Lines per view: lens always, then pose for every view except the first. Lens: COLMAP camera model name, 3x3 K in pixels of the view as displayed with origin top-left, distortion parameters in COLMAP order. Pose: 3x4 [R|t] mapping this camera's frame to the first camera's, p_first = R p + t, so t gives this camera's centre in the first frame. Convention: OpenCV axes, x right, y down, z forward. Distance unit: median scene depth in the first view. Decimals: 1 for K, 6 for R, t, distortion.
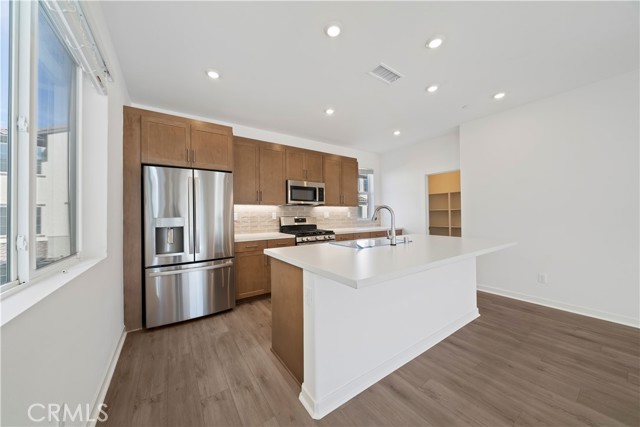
lens RADIAL K [[220.5, 0, 319.1], [0, 220.5, 212.8], [0, 0, 1]] dist [-0.014056, -0.000150]
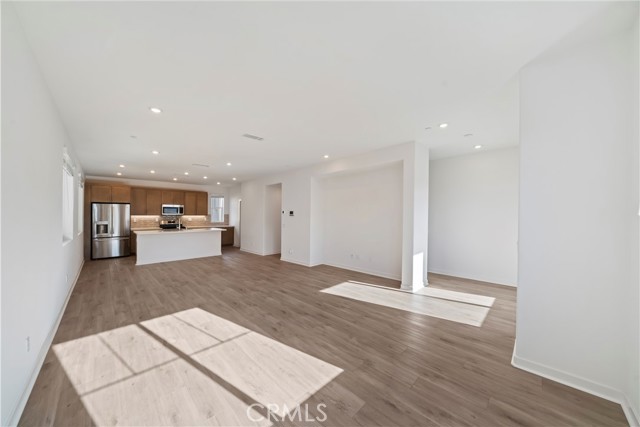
lens RADIAL K [[220.5, 0, 317.4], [0, 220.5, 212.5], [0, 0, 1]] dist [-0.014056, -0.000150]
pose [[0.984848, 0.010096, 0.173128, 1.047599], [-0.009302, 0.999942, -0.005396, -0.068453], [-0.173172, 0.003704, 0.984885, -1.499503]]
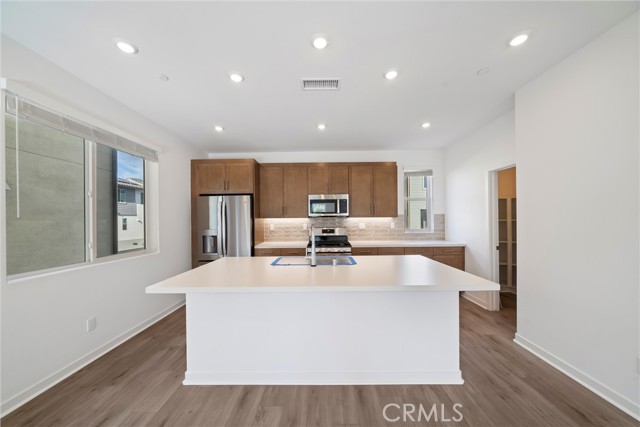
lens RADIAL K [[220.5, 0, 320.1], [0, 220.5, 218.4], [0, 0, 1]] dist [-0.014056, -0.000150]
pose [[0.819371, -0.000010, -0.573263, 0.537603], [0.006722, 0.999931, 0.009592, -0.041692], [0.573224, -0.011713, 0.819315, 0.134369]]
